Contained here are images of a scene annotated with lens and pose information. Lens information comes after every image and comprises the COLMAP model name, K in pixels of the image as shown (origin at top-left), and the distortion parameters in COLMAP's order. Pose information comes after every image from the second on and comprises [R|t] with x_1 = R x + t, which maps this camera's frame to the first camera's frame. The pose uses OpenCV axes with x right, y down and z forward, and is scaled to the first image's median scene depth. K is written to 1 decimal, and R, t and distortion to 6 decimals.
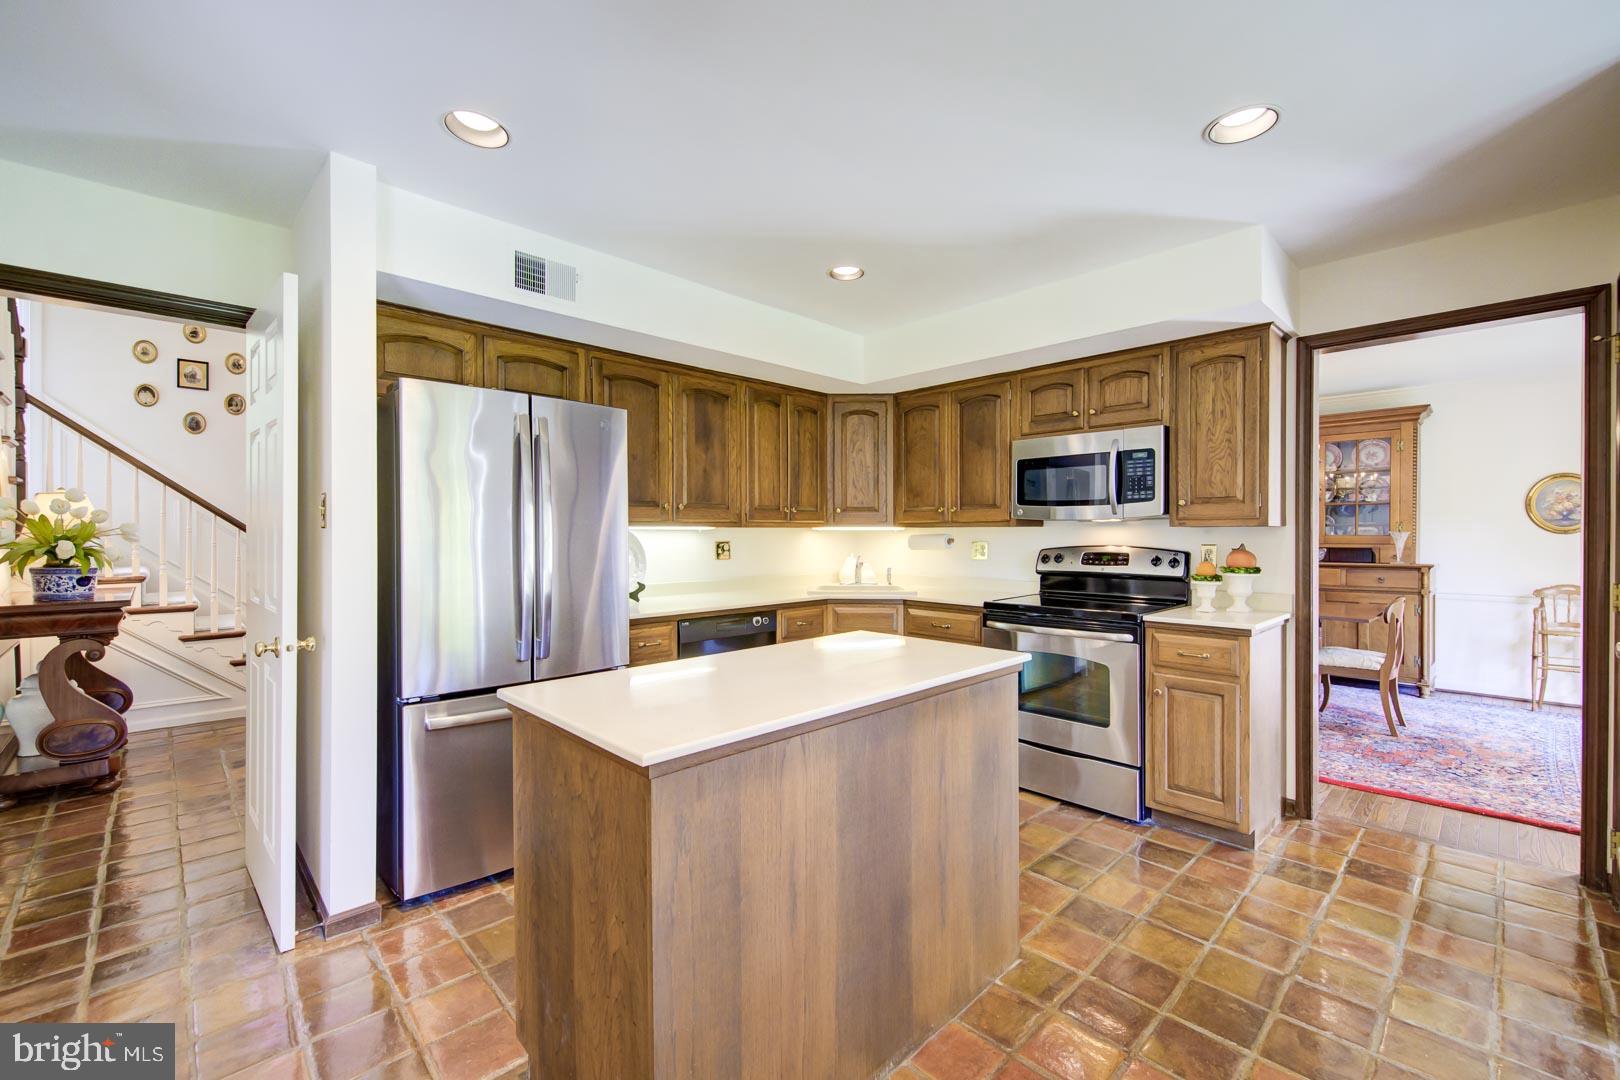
lens RADIAL K [[667.4, 0, 821.7], [0, 667.4, 538.9], [0, 0, 1]] dist [0.001420, -0.000674]
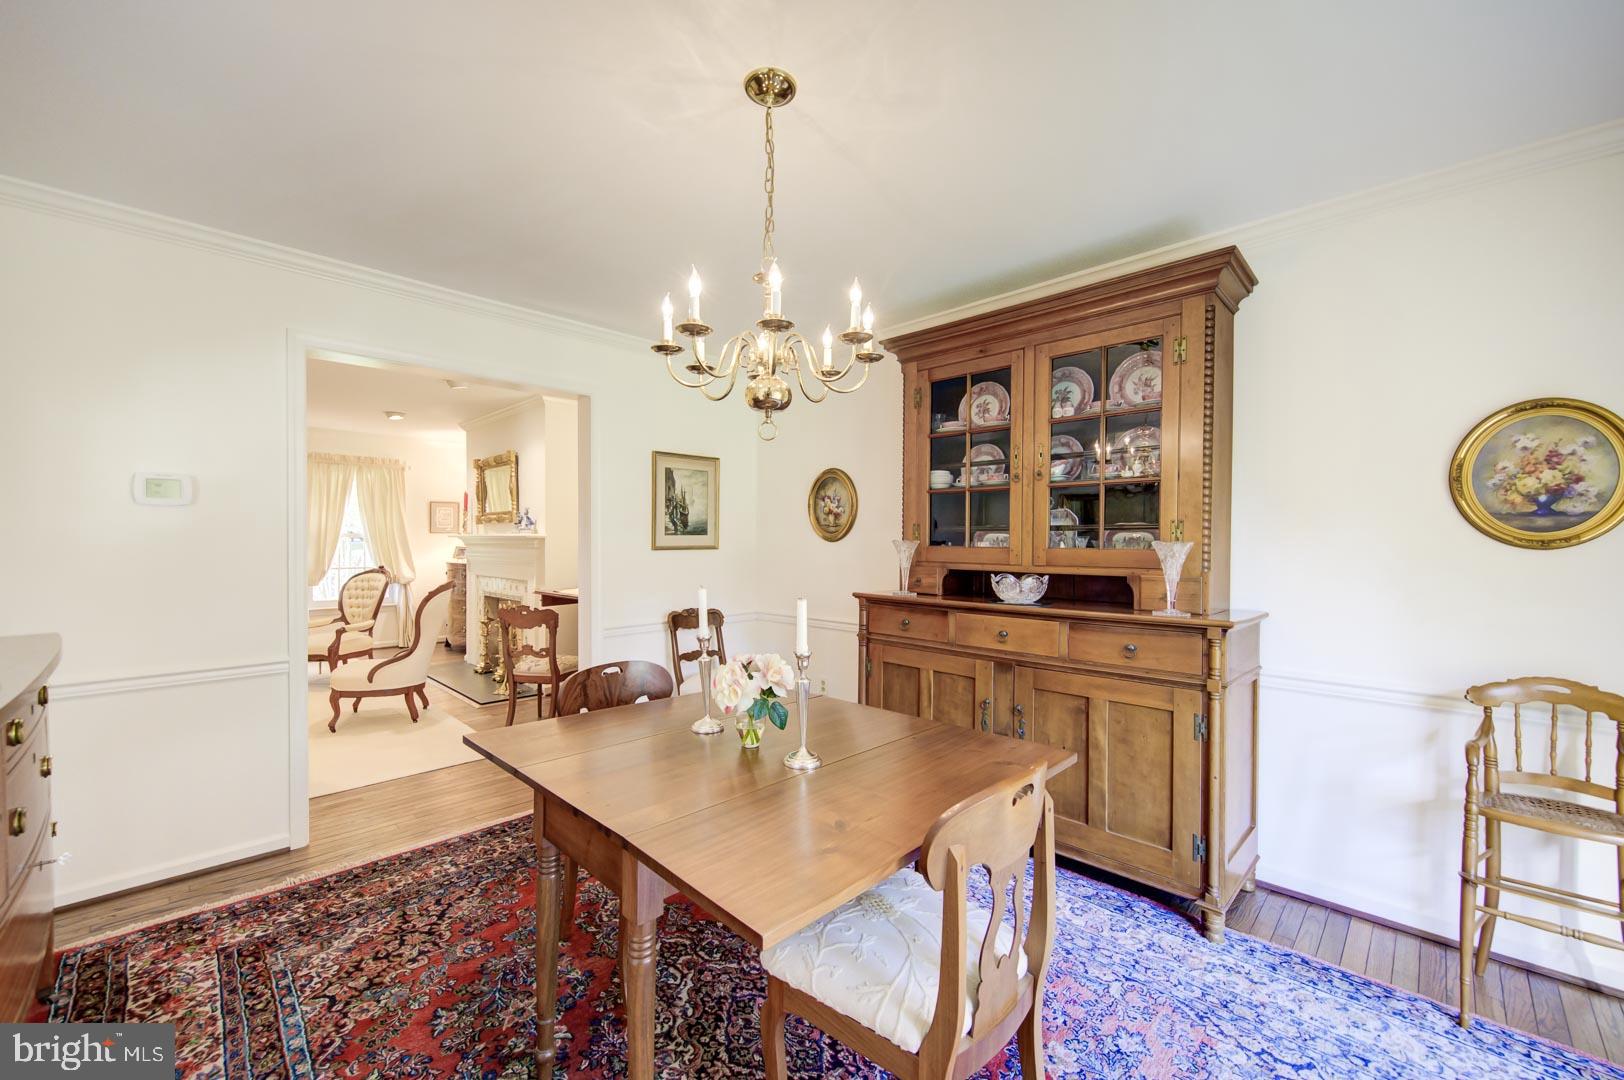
lens RADIAL K [[650.1, 0, 806.4], [0, 650.1, 549.0], [0, 0, 1]] dist [0.001304, -0.001928]
pose [[0.999808, 0.000687, 0.019576, 0.633353], [-0.000796, 0.999984, 0.005555, -0.009080], [-0.019572, -0.005570, 0.999793, 0.591539]]
